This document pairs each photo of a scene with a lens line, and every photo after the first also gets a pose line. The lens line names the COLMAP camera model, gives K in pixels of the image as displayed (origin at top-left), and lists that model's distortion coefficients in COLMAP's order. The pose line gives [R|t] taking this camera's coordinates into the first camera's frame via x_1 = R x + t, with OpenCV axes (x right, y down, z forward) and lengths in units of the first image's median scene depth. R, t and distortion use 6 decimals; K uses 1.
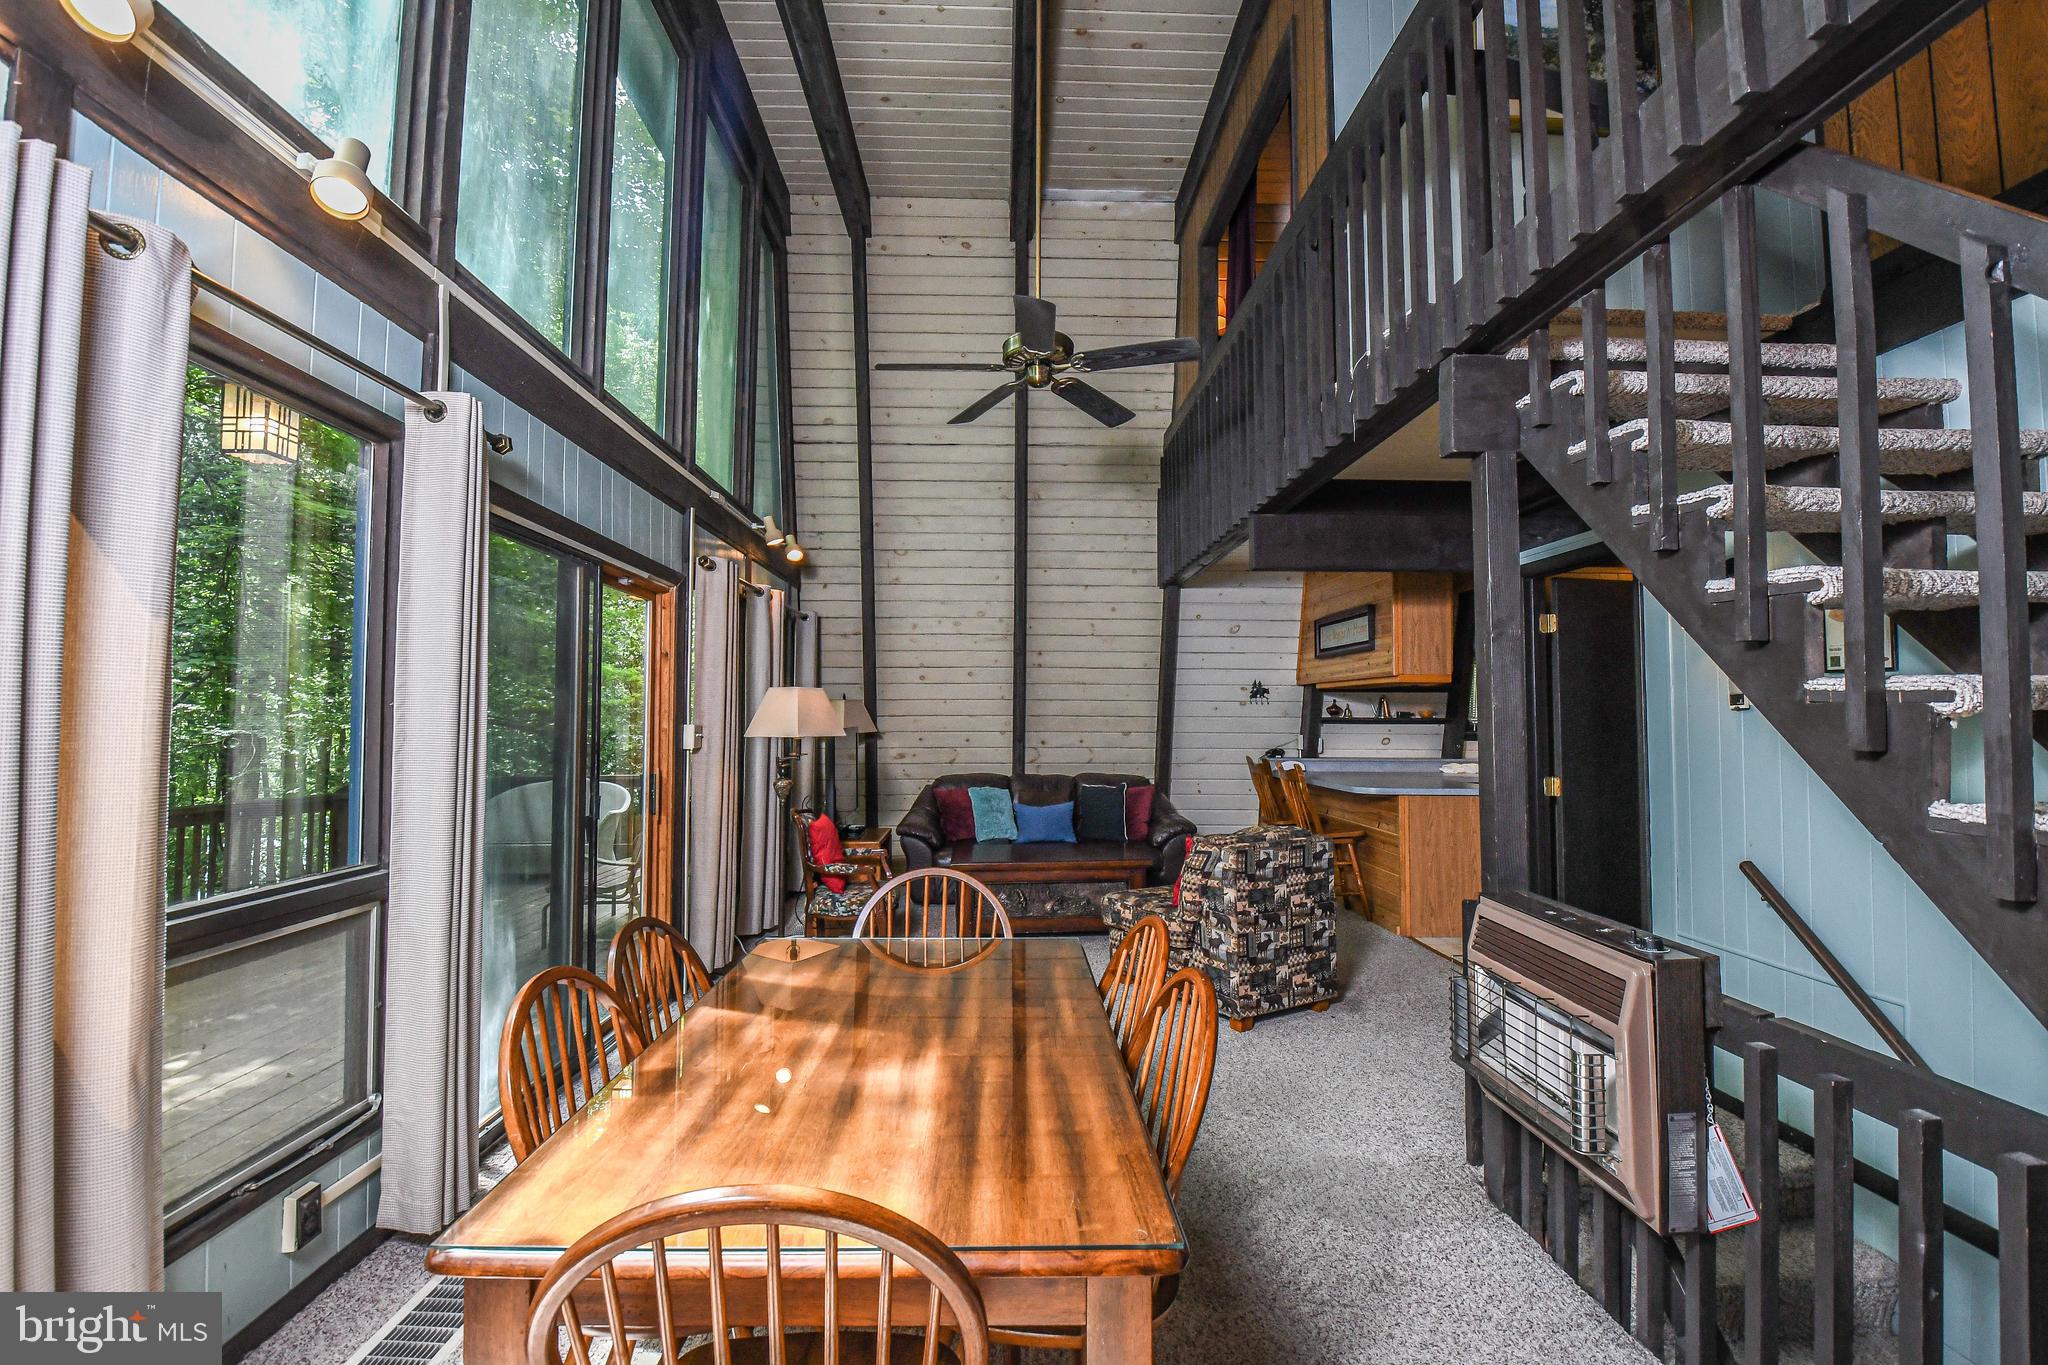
lens RADIAL K [[904.2, 0, 1016.2], [0, 904.2, 674.6], [0, 0, 1]] dist [-0.021437, -0.004638]
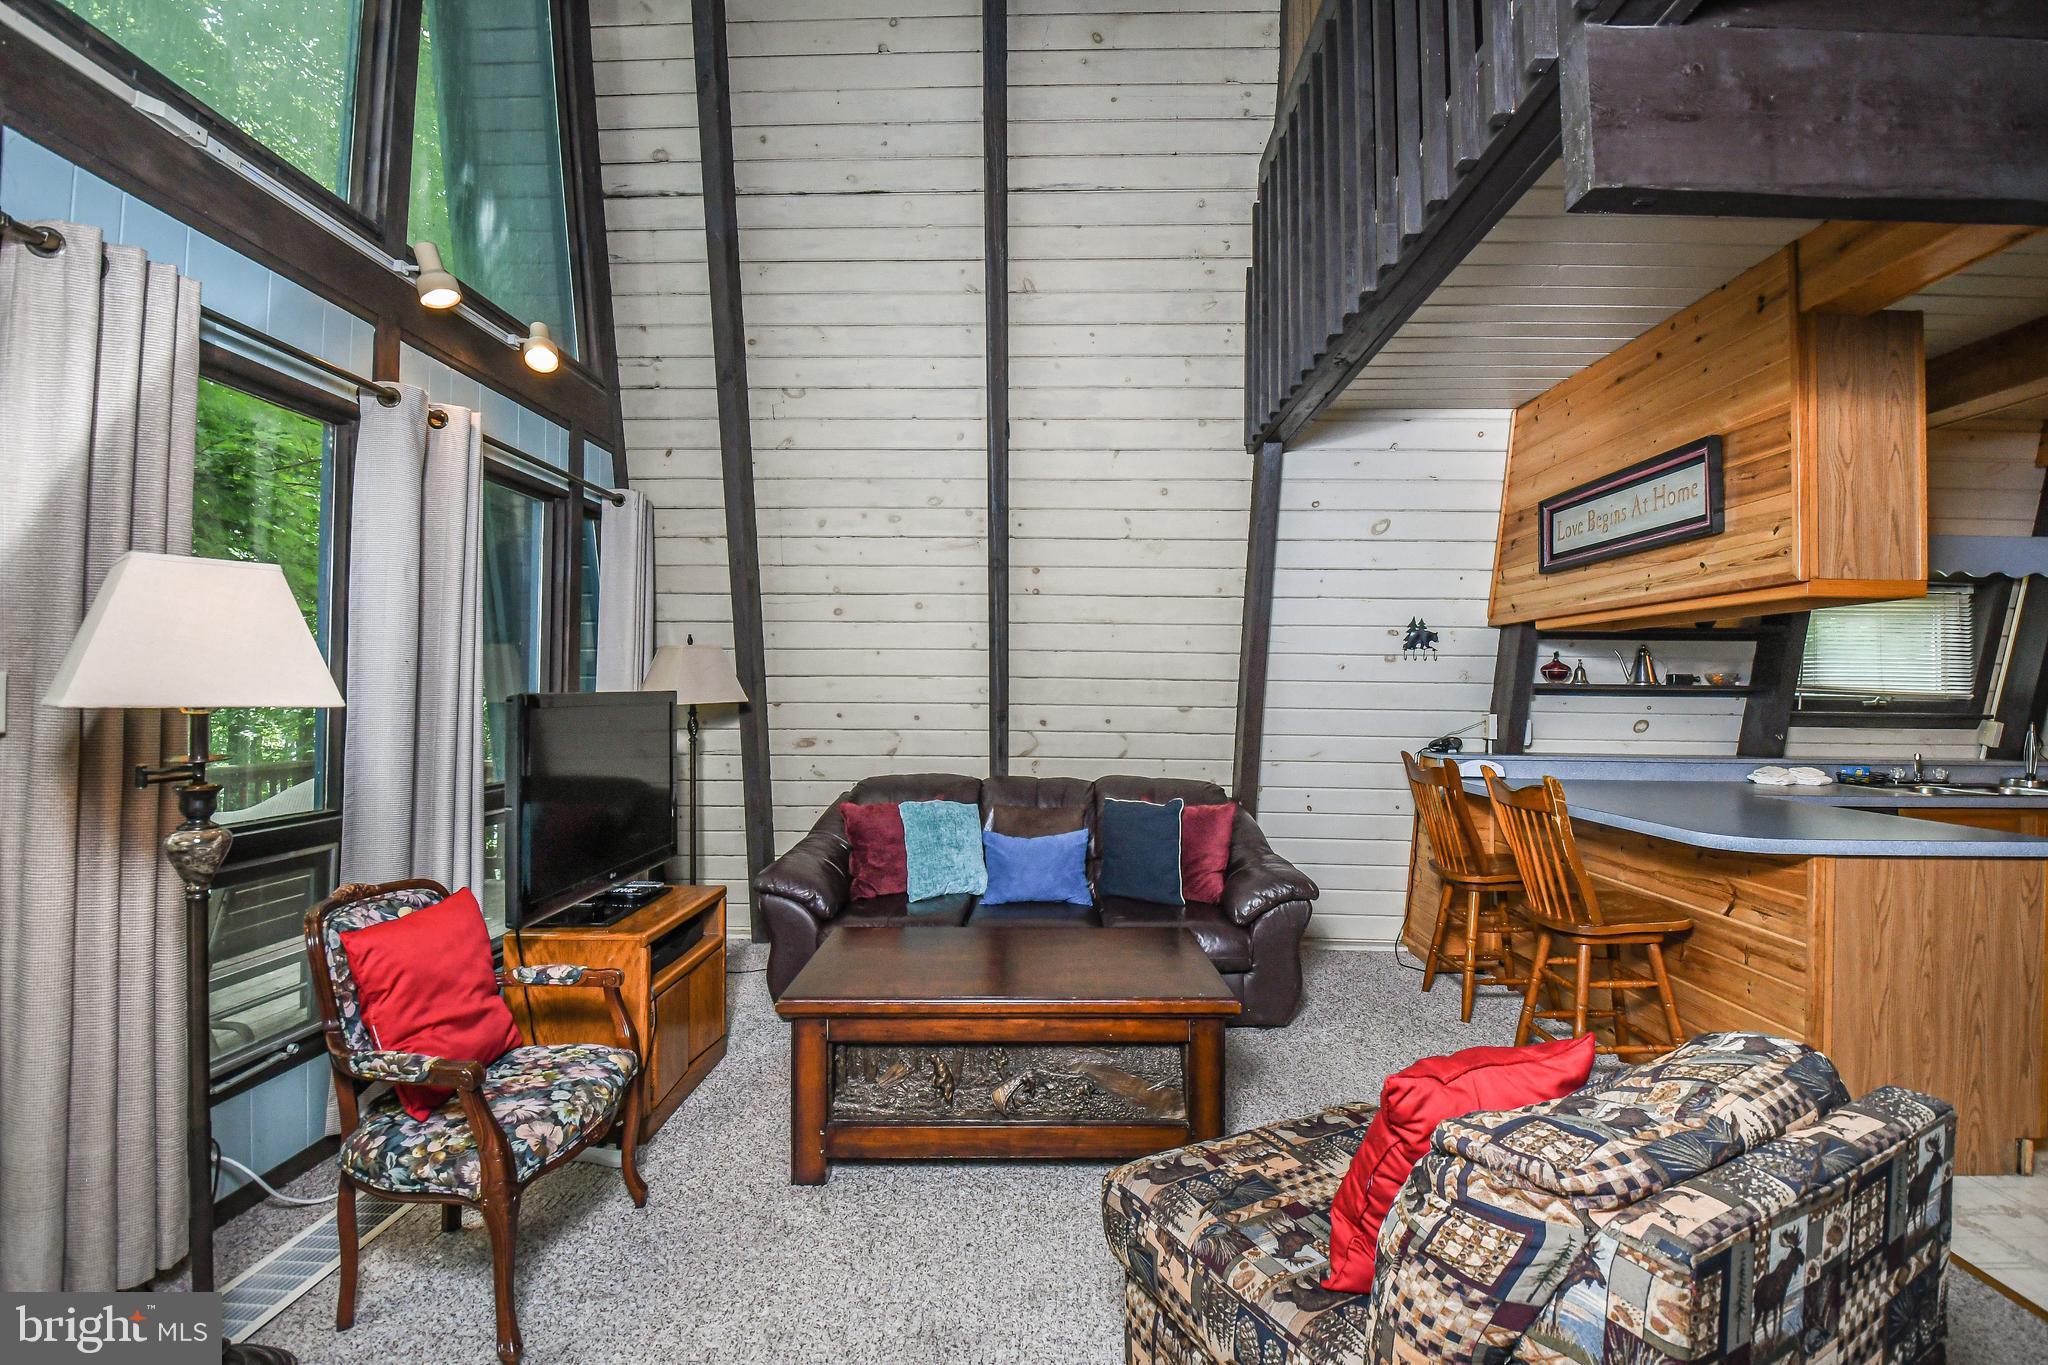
lens RADIAL K [[904.2, 0, 1019.6], [0, 904.2, 673.5], [0, 0, 1]] dist [-0.021437, -0.004638]
pose [[0.998018, 0.006342, -0.062607, 0.052940], [-0.004657, 0.999624, 0.027038, 0.027872], [0.062754, -0.026693, 0.997672, 0.422965]]
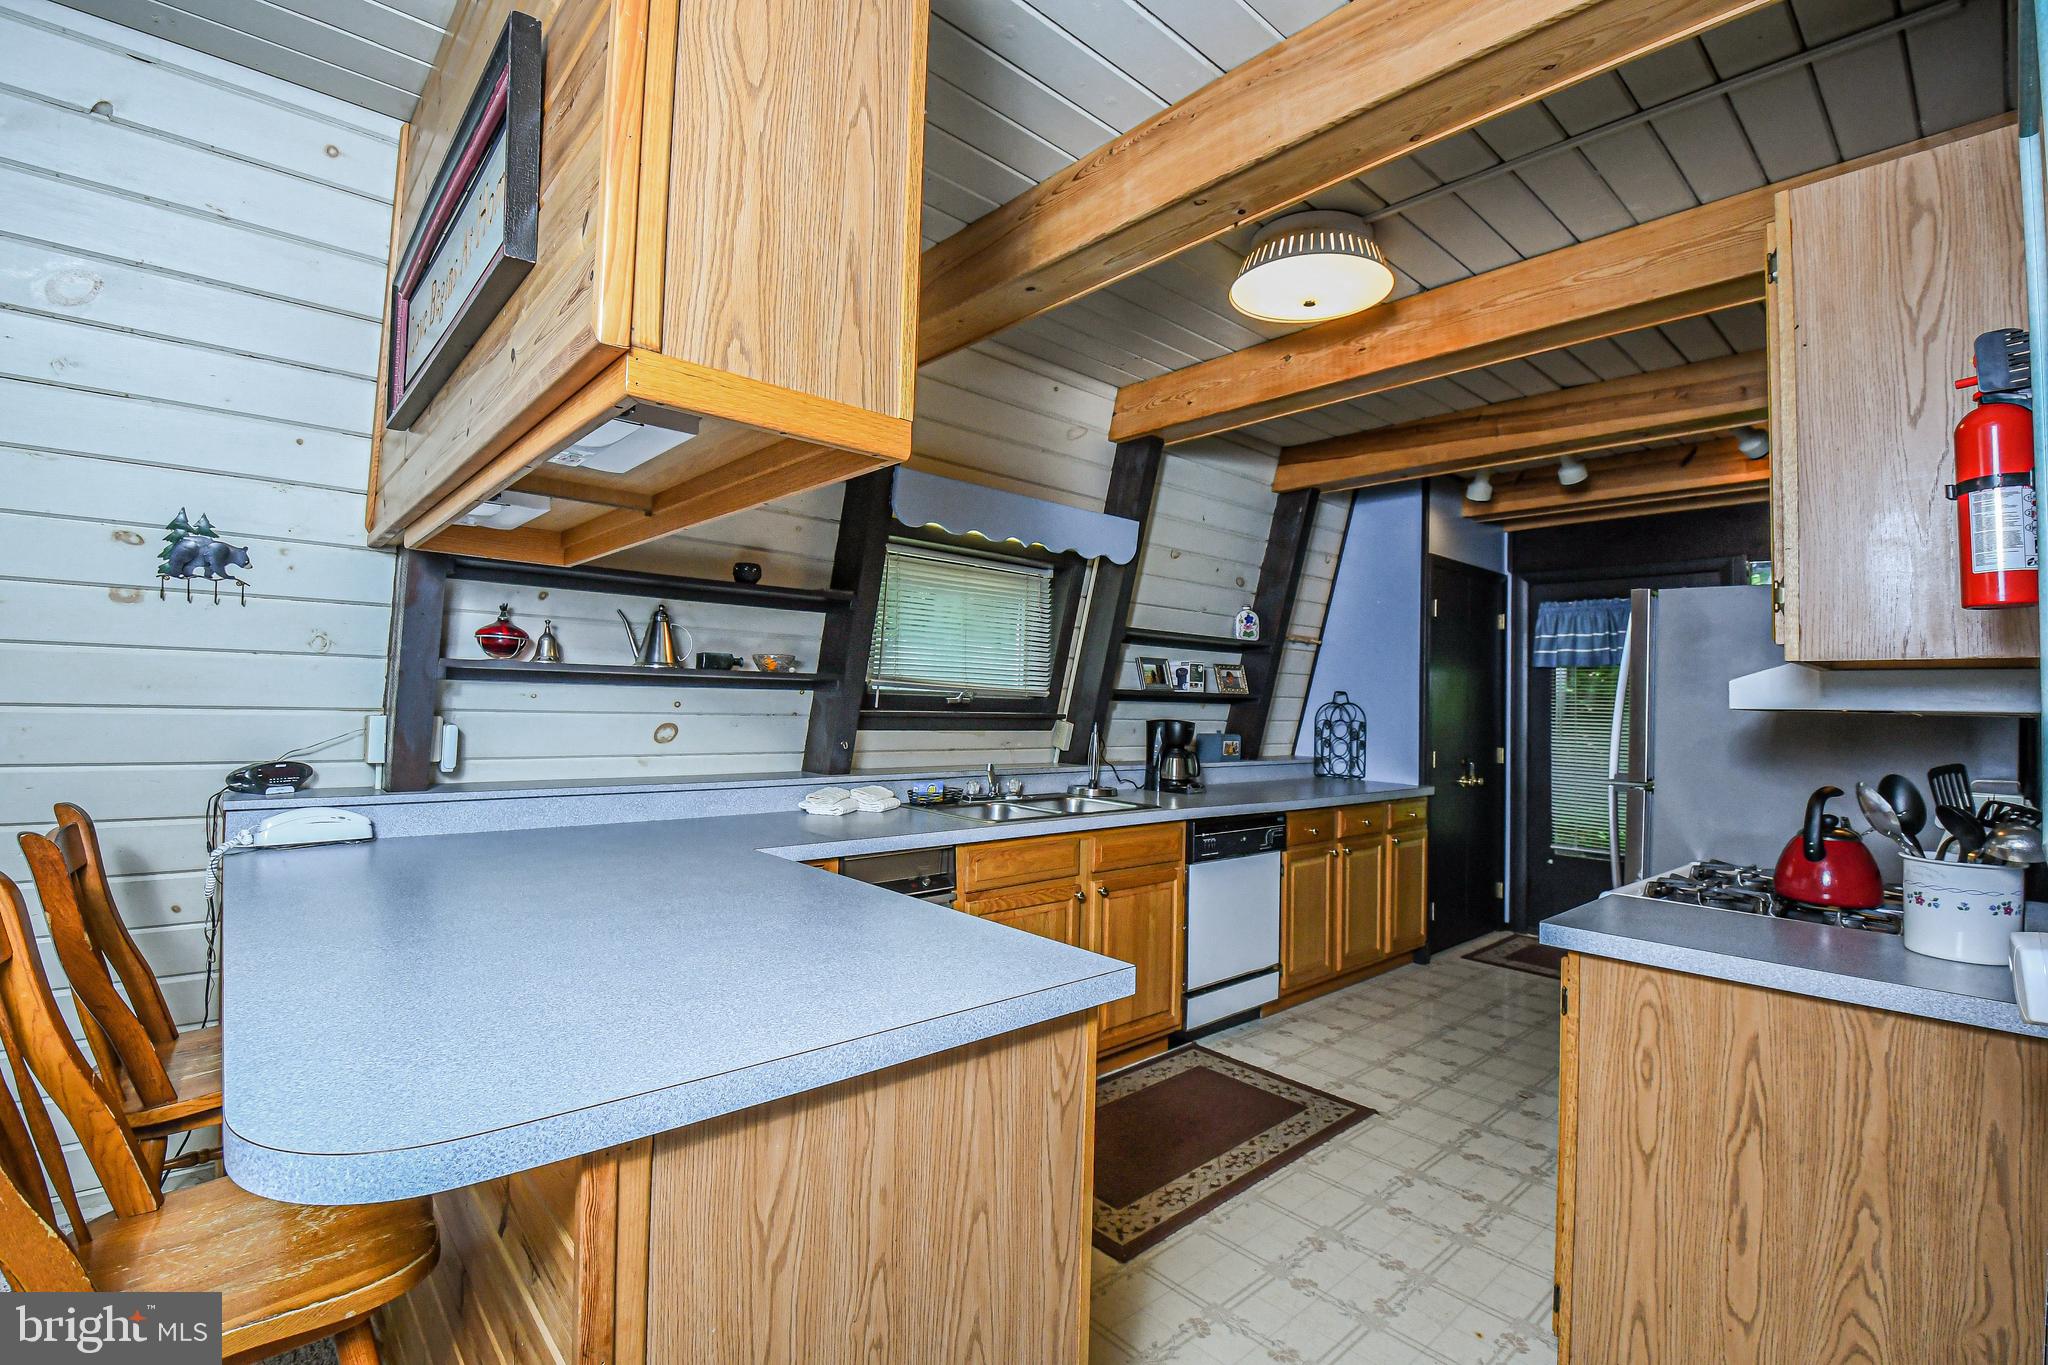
lens RADIAL K [[904.2, 0, 1010.5], [0, 904.2, 678.3], [0, 0, 1]] dist [-0.021437, -0.004638]
pose [[0.769867, 0.030142, 0.637492, 0.292970], [-0.052000, 0.998525, 0.015586, 0.039913], [-0.636082, -0.045149, 0.770299, 0.648535]]
